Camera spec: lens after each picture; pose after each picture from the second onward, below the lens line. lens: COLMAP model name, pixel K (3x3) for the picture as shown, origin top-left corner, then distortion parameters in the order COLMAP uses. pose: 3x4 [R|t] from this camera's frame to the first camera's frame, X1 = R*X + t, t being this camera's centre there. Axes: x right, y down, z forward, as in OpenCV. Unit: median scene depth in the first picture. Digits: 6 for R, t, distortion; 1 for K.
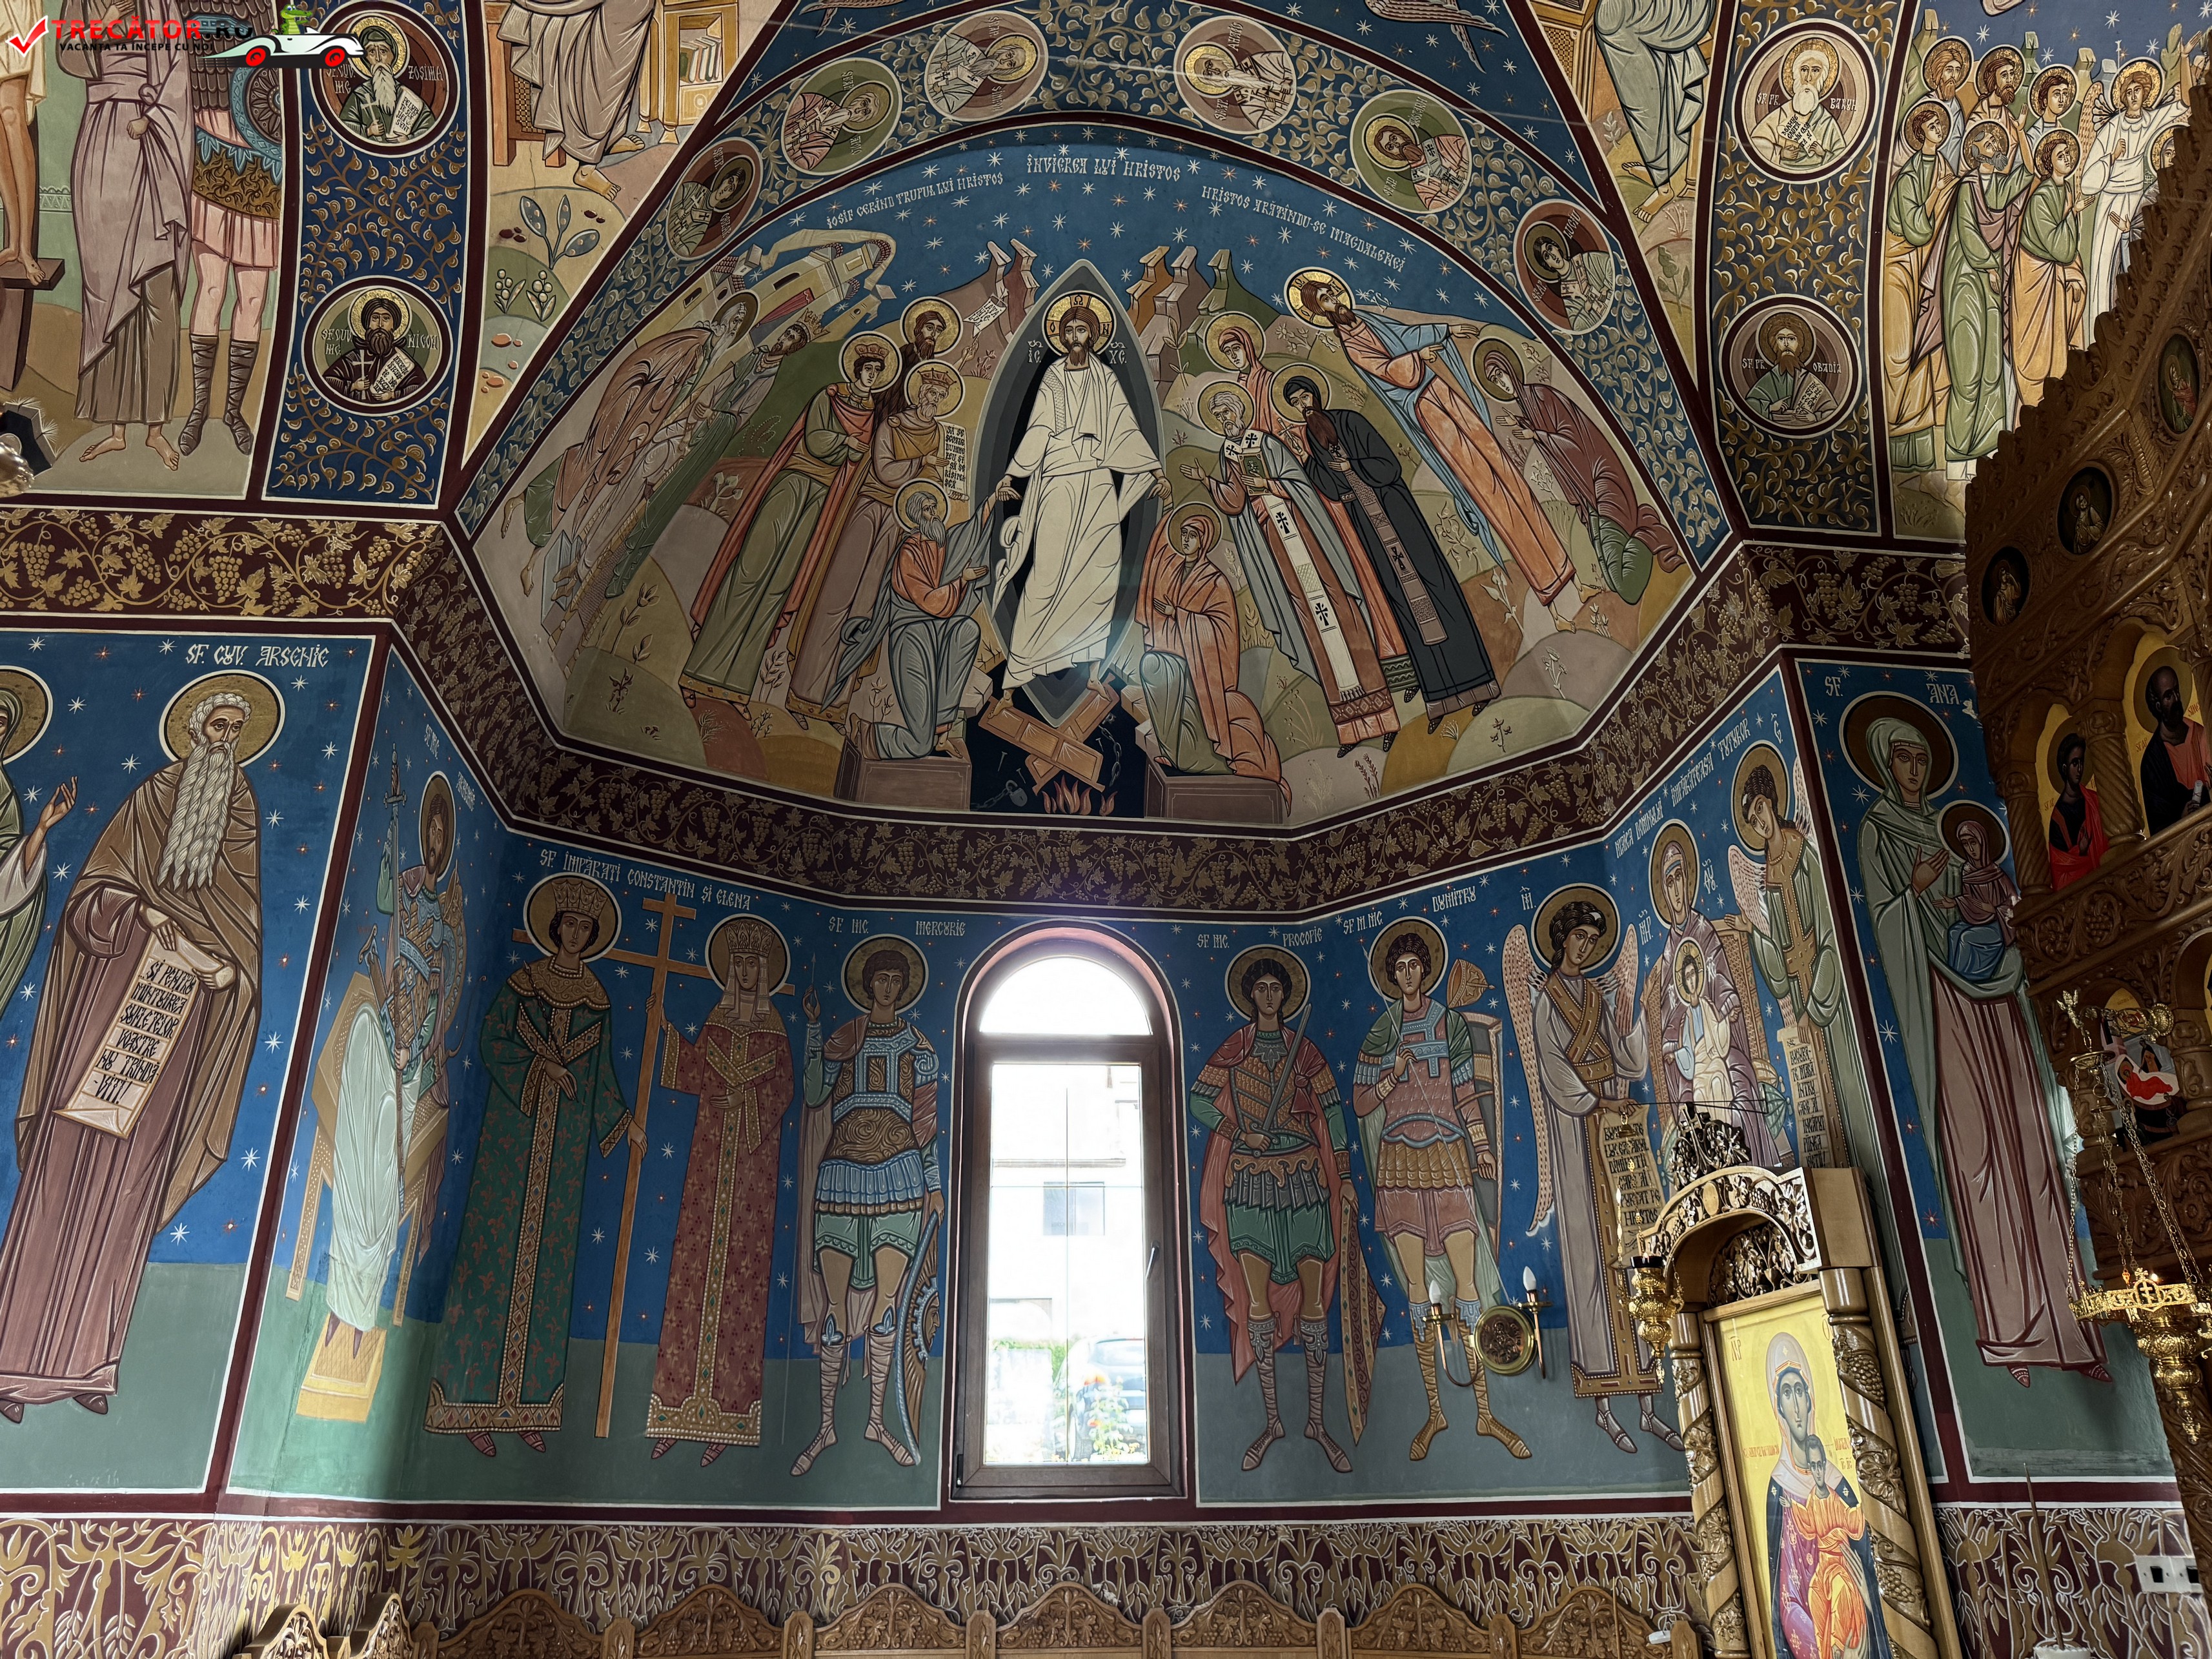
lens RADIAL K [[1560.8, 0, 1096.9], [0, 1560.8, 818.1], [0, 0, 1]] dist [0.032151, -0.039124]
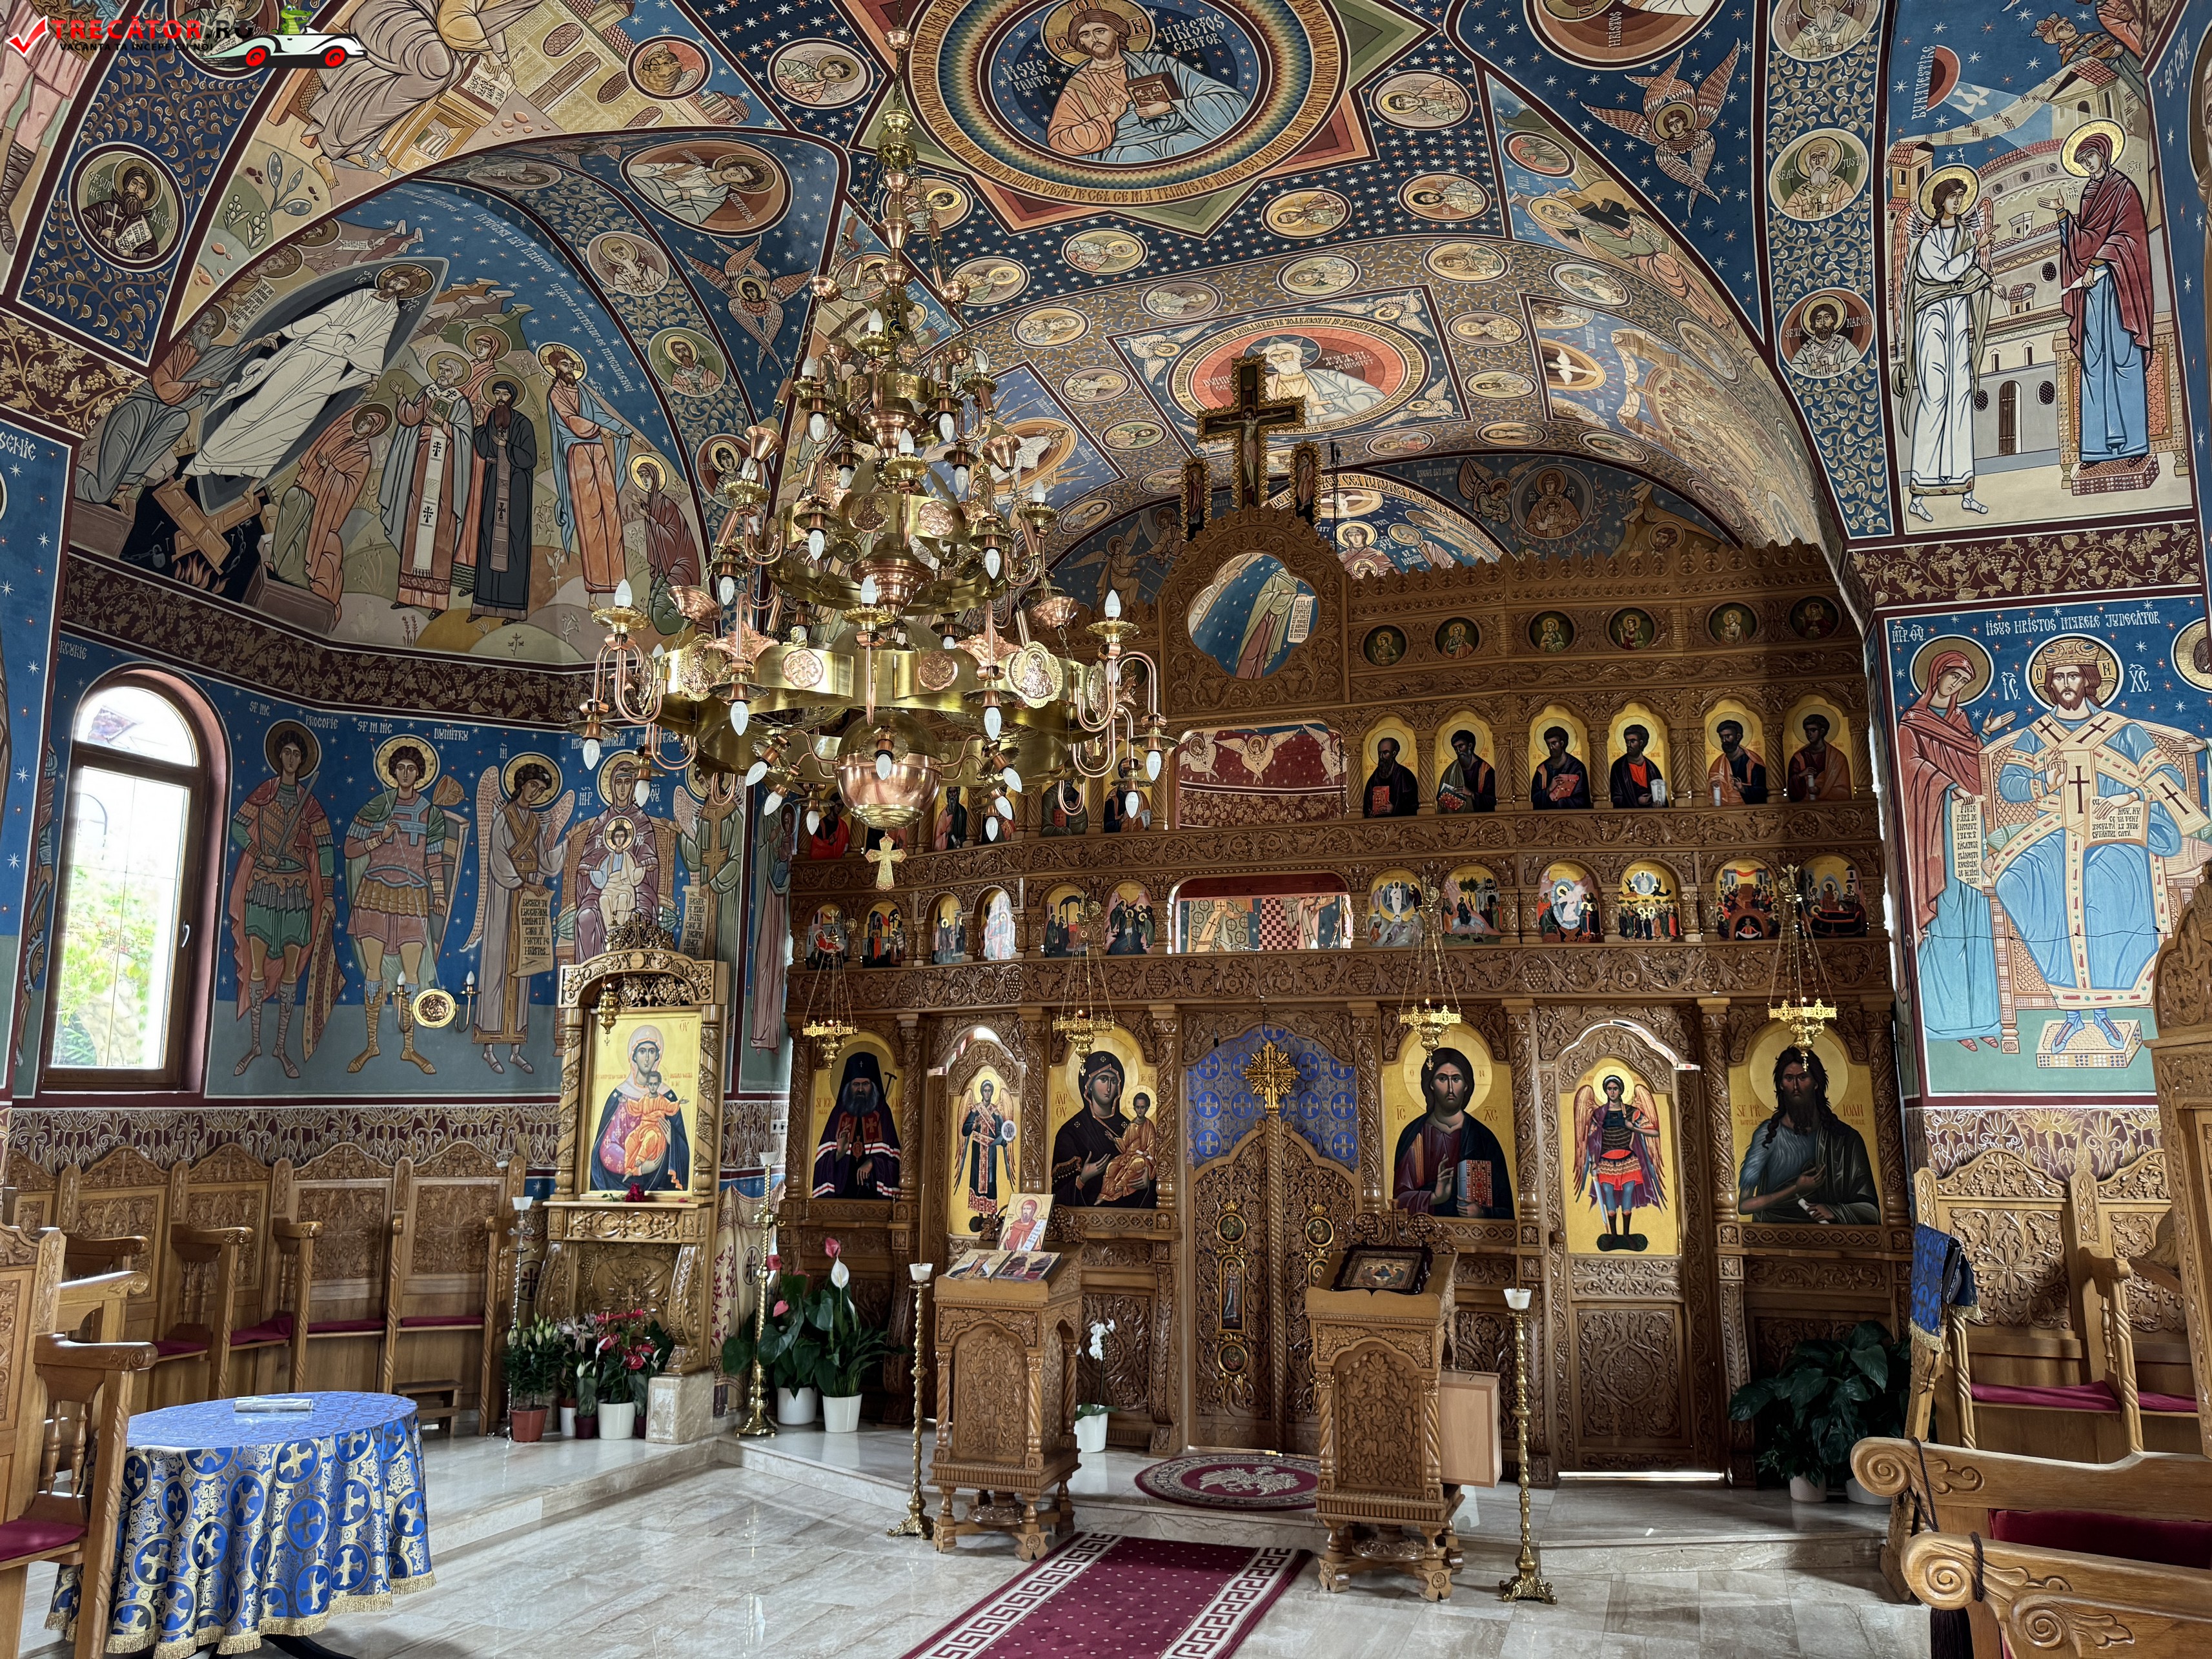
lens RADIAL K [[1560.8, 0, 1108.3], [0, 1560.8, 836.9], [0, 0, 1]] dist [0.032151, -0.039124]
pose [[0.405458, 0.158500, 0.900267, -1.162095], [-0.377357, 0.926042, 0.006914, -0.143983], [-0.832590, -0.342526, 0.435282, -0.320709]]
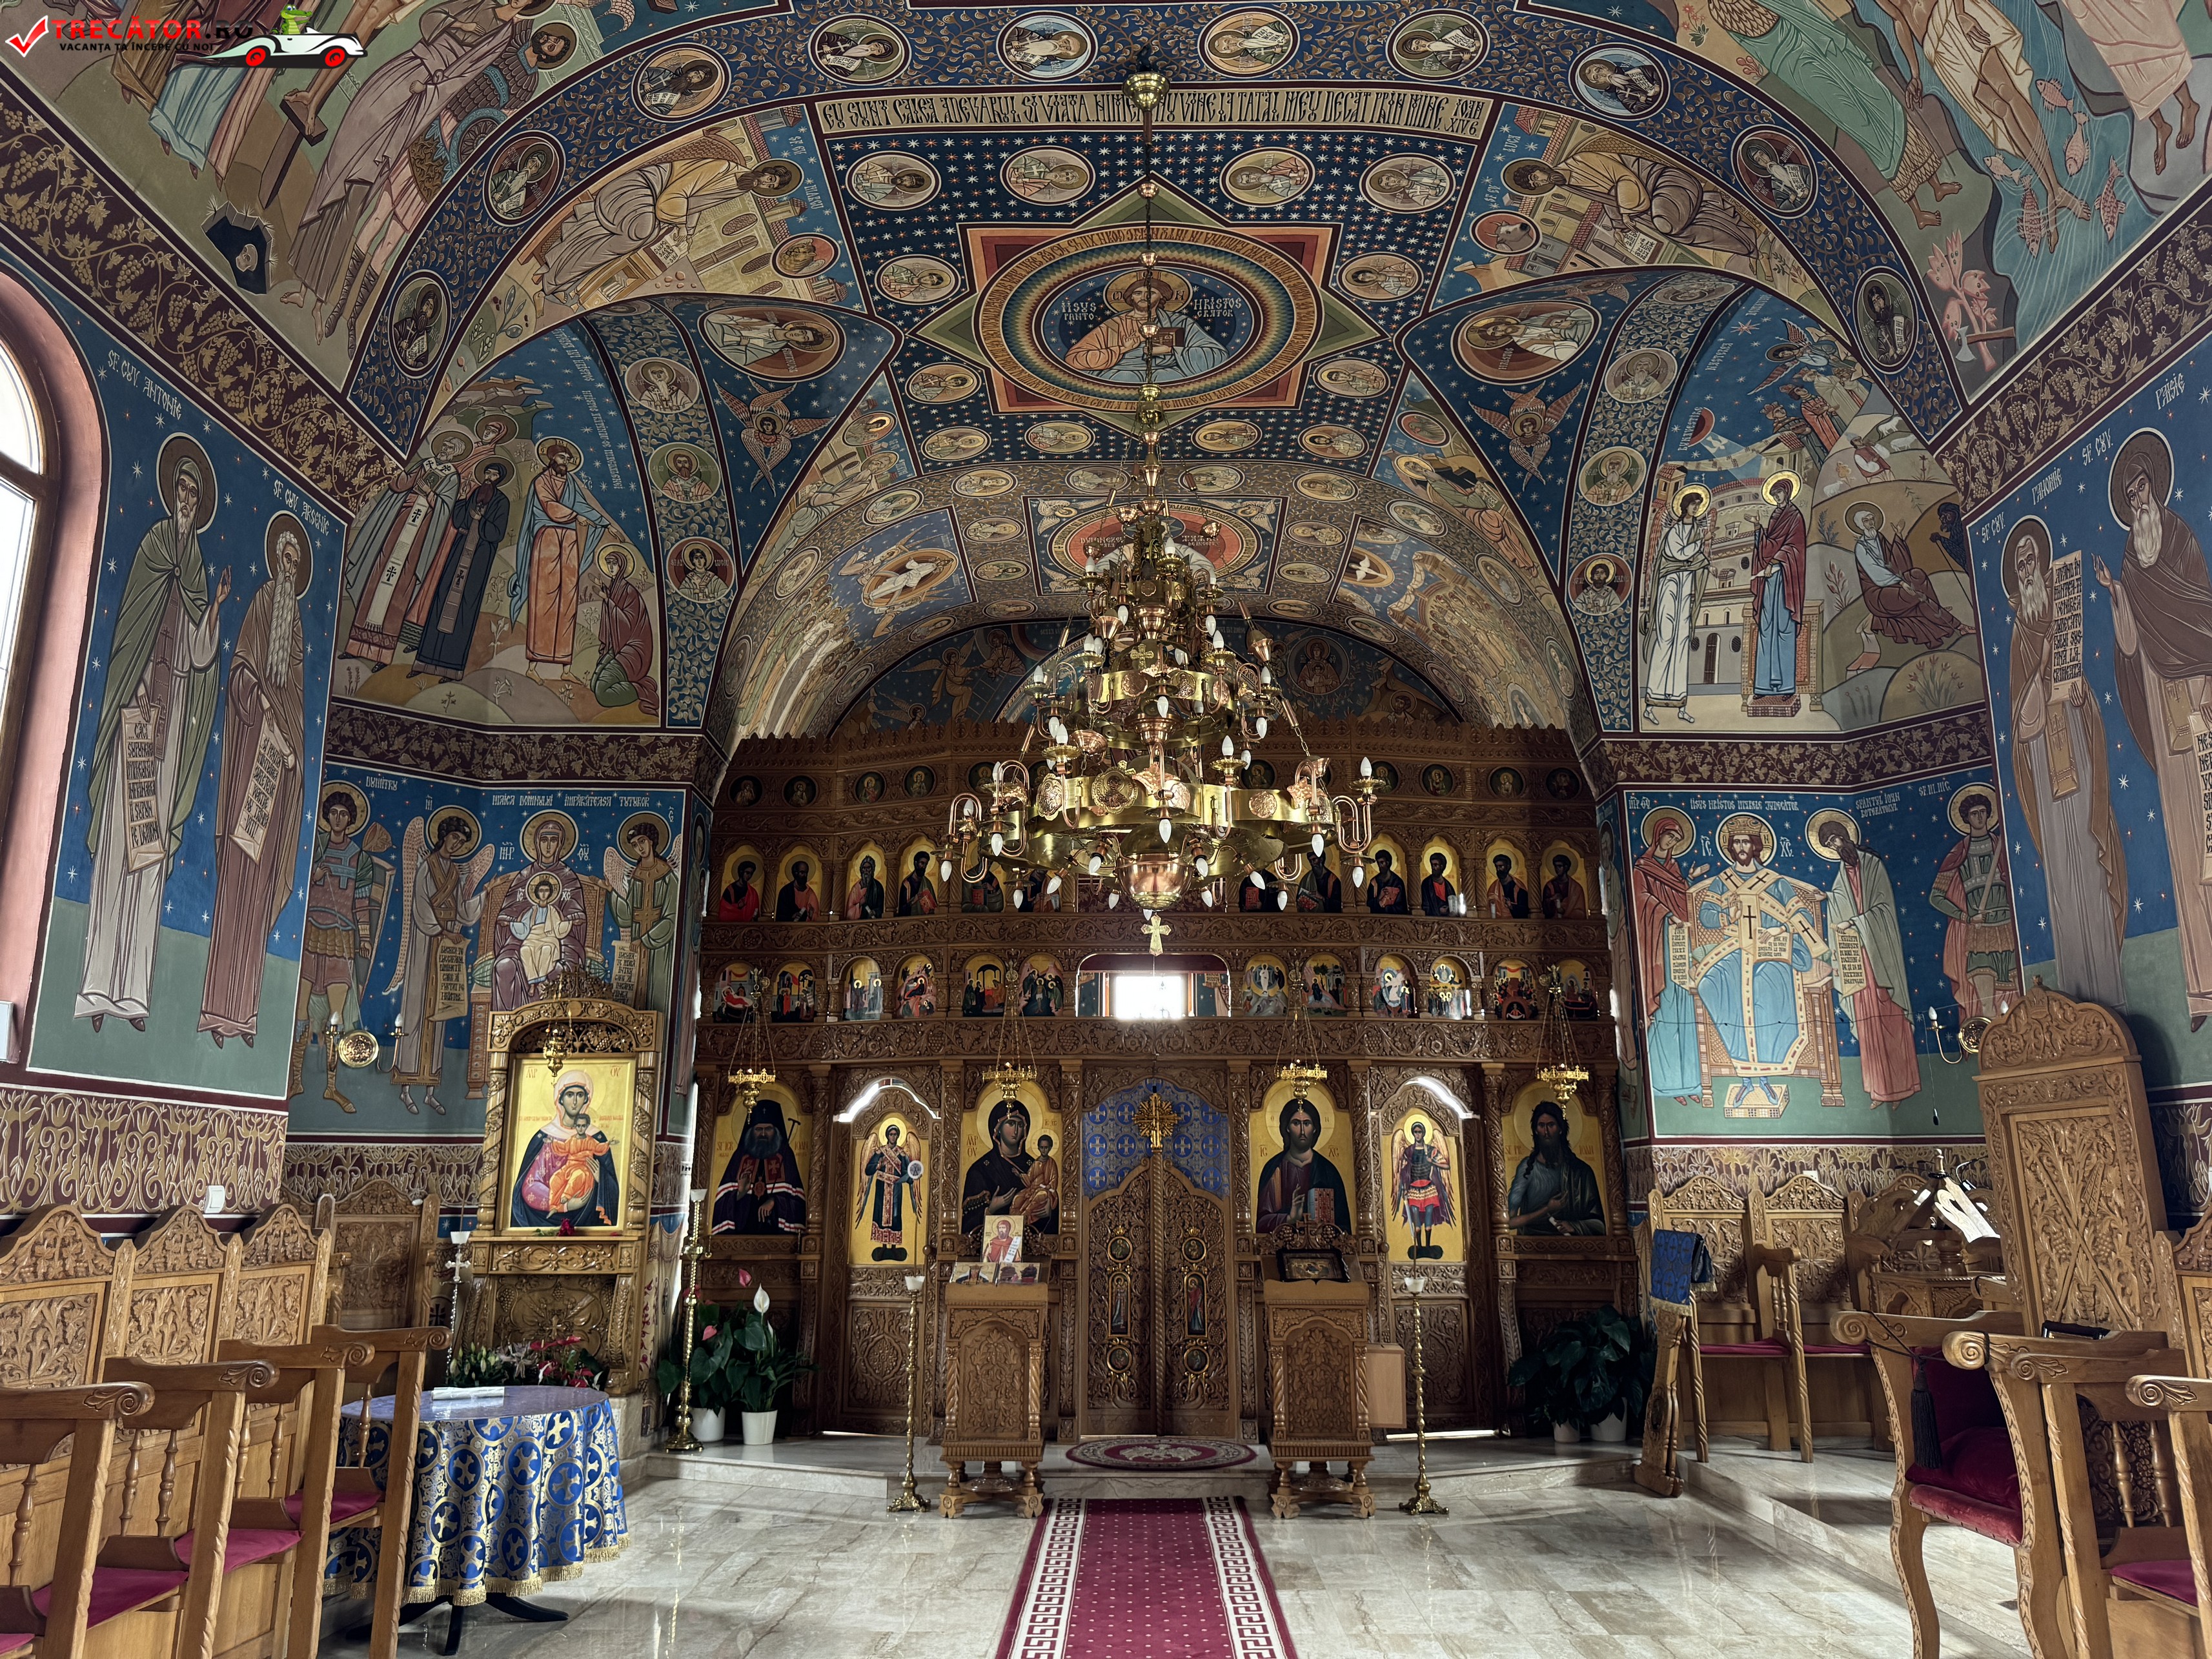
lens RADIAL K [[1560.8, 0, 1101.8], [0, 1560.8, 826.2], [0, 0, 1]] dist [0.032151, -0.039124]
pose [[0.096814, 0.229116, 0.968572, -1.629796], [-0.409174, 0.896268, -0.171113, 0.085145], [-0.907306, -0.379749, 0.180520, 0.041039]]
